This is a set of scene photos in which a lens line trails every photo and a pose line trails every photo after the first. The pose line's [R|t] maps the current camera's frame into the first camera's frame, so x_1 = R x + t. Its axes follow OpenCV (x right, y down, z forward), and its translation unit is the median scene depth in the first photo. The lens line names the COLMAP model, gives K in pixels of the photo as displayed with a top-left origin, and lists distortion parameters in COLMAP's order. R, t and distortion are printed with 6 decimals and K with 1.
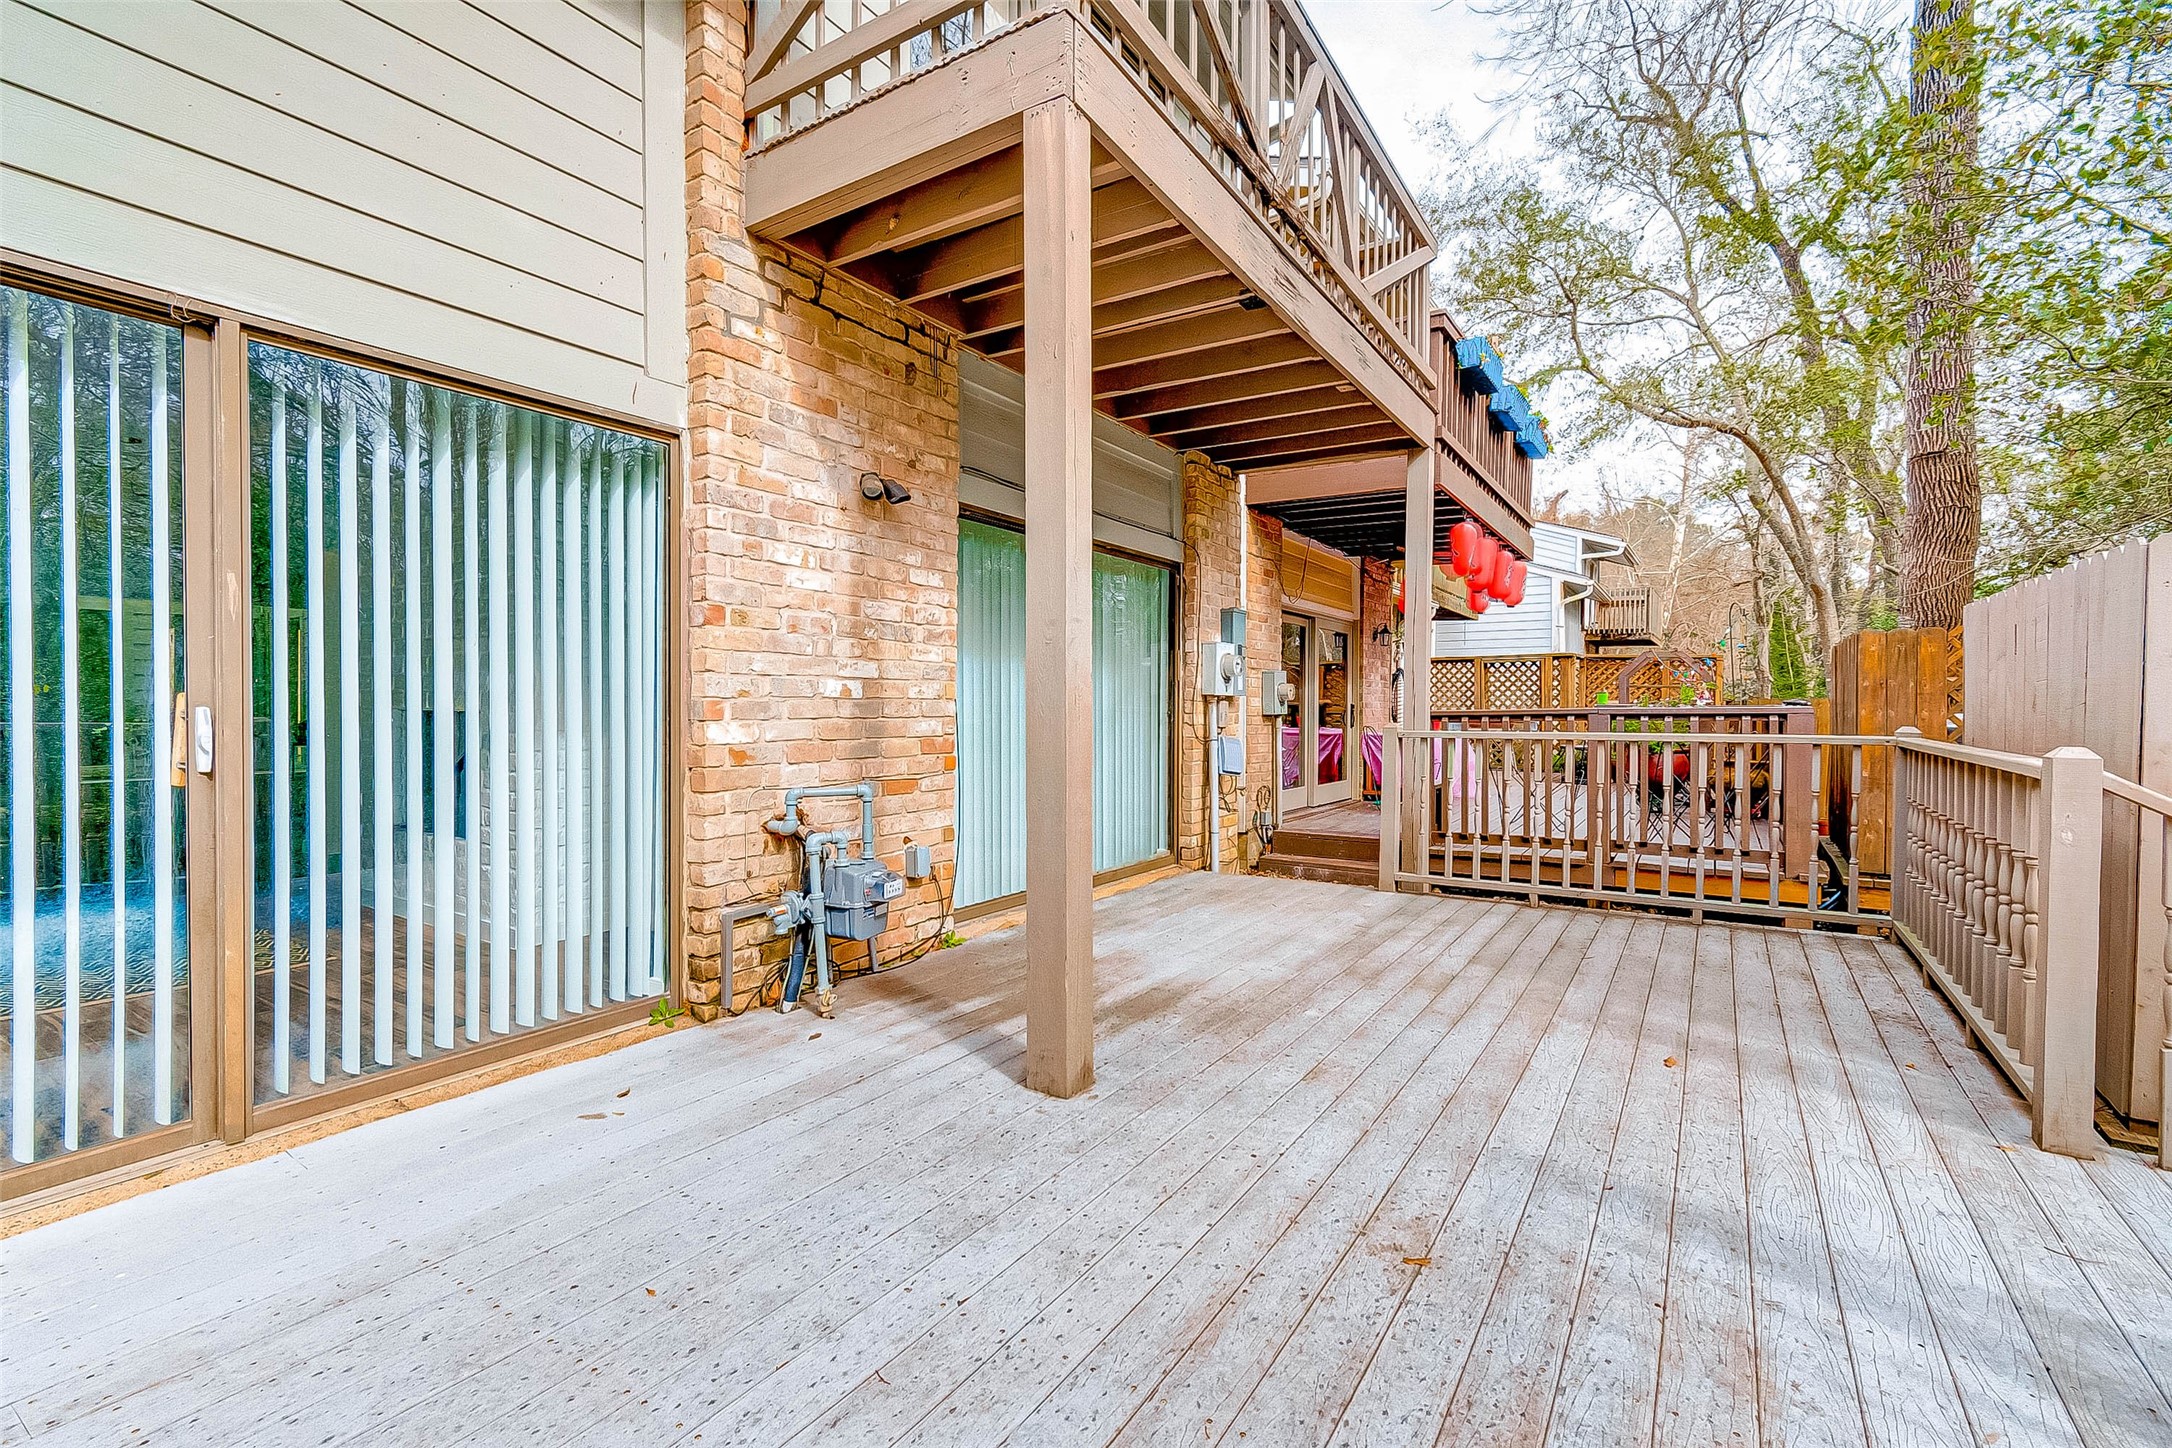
lens RADIAL K [[964.8, 0, 1117.1], [0, 964.8, 711.3], [0, 0, 1]] dist [0.002545, 0.000360]
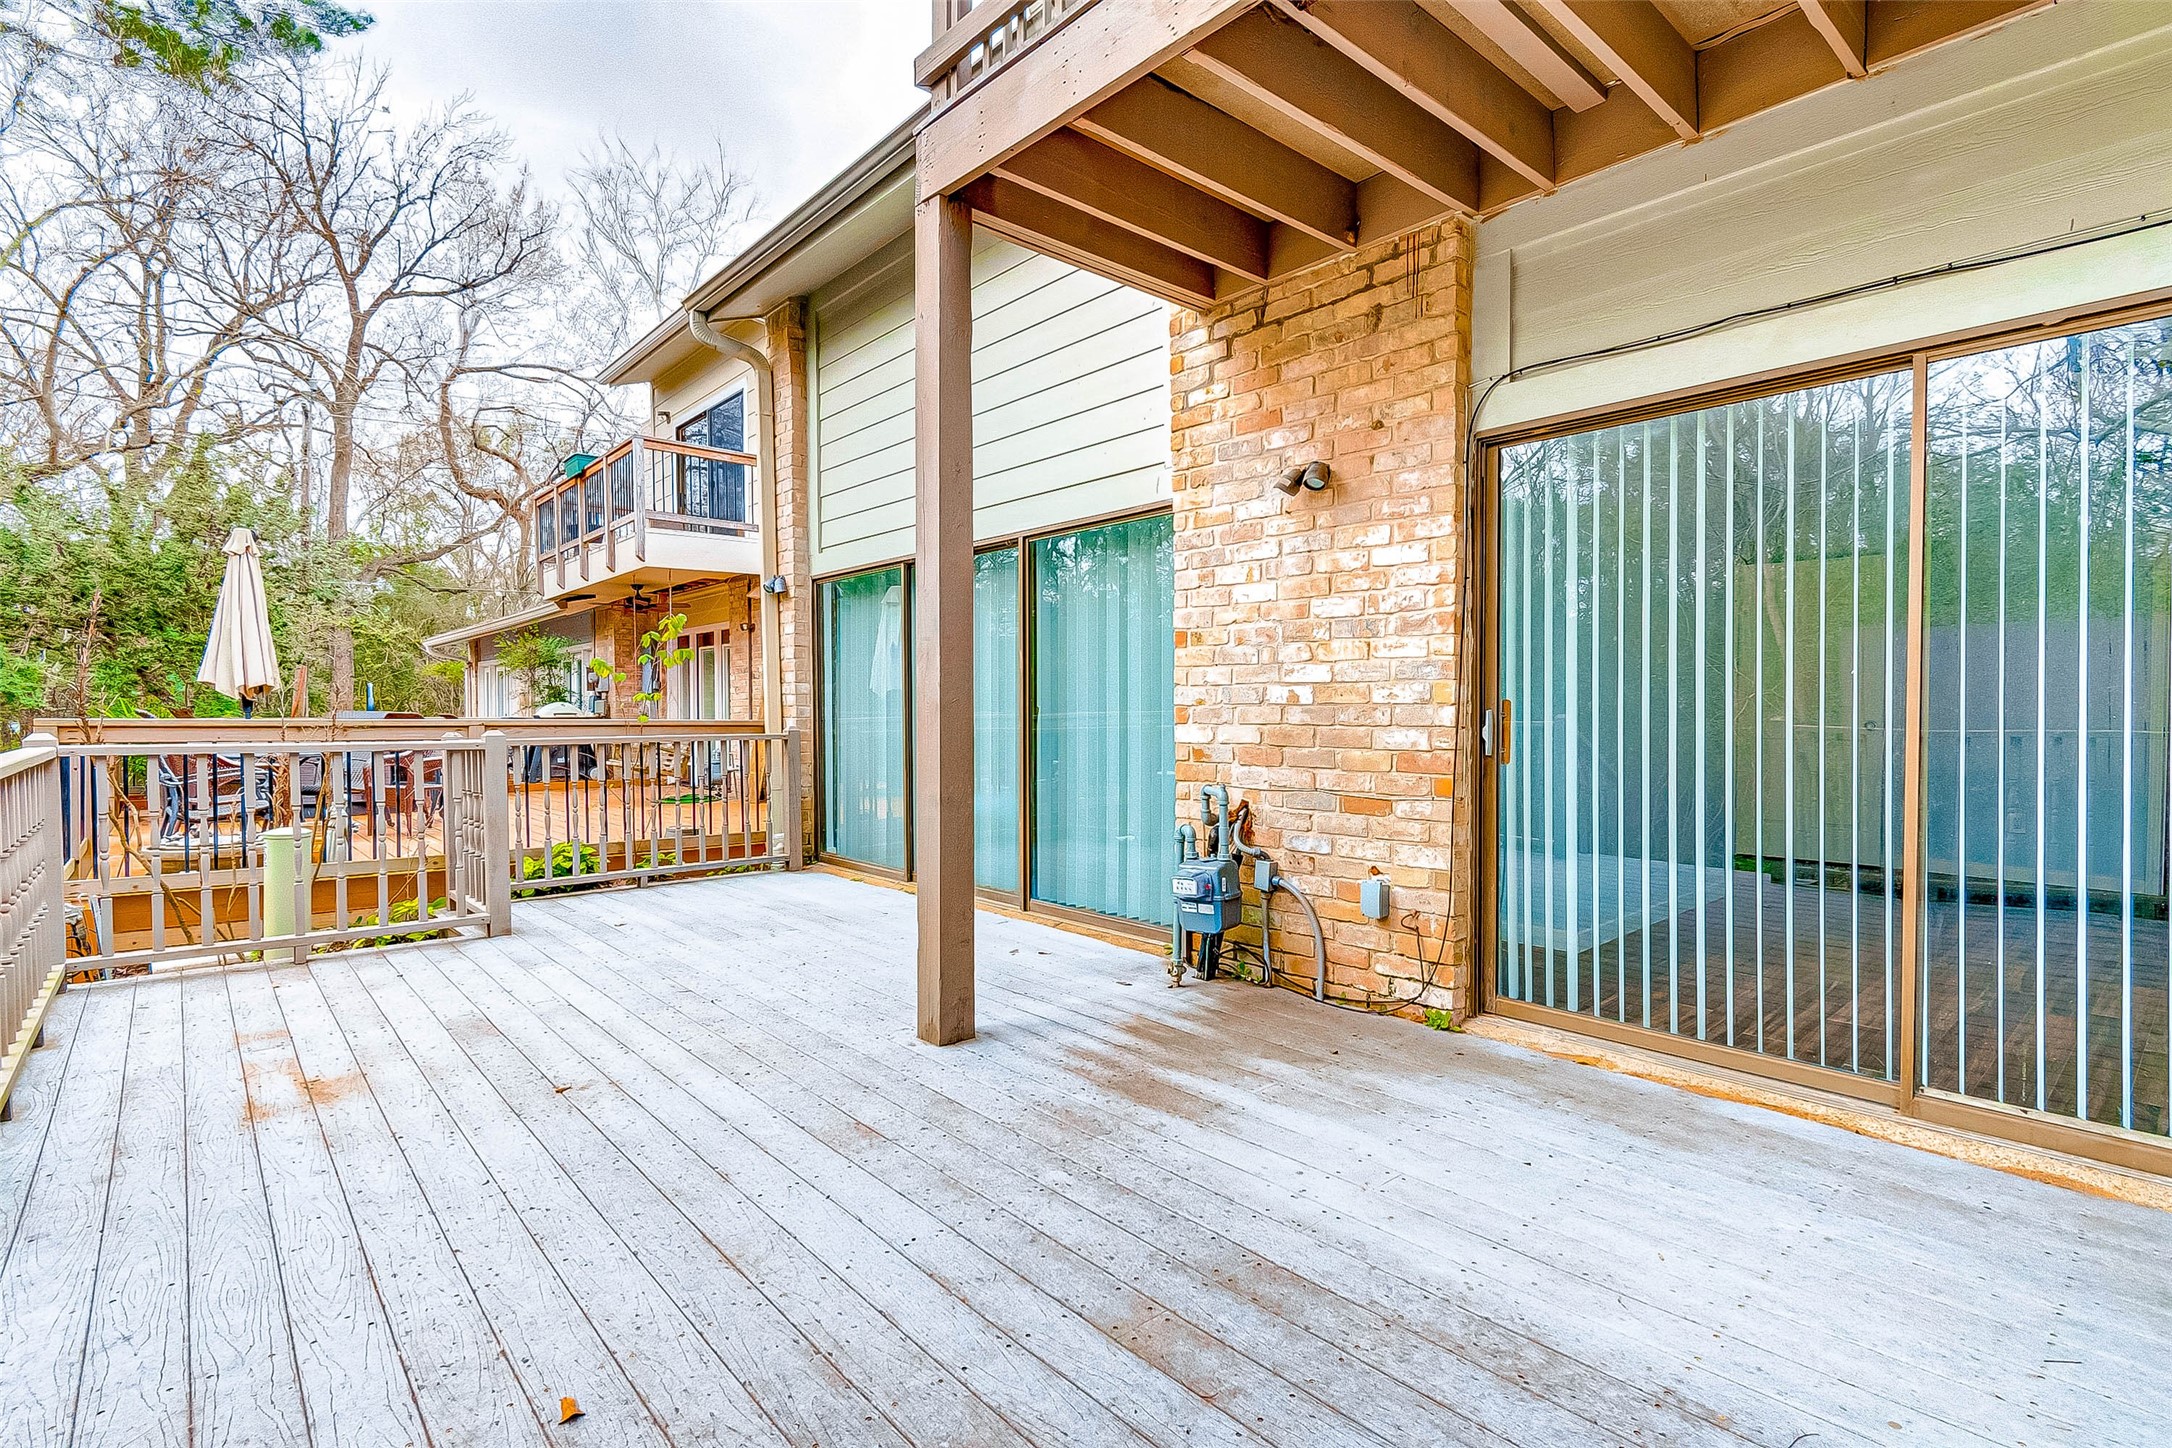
lens RADIAL K [[1048.8, 0, 1084.1], [0, 1048.8, 722.6], [0, 0, 1]] dist [0.002082, 0.000007]
pose [[-0.296179, 0.008369, -0.955096, 0.848418], [-0.008001, 0.999905, 0.011242, -0.005677], [0.955099, 0.010972, -0.296084, 1.183241]]
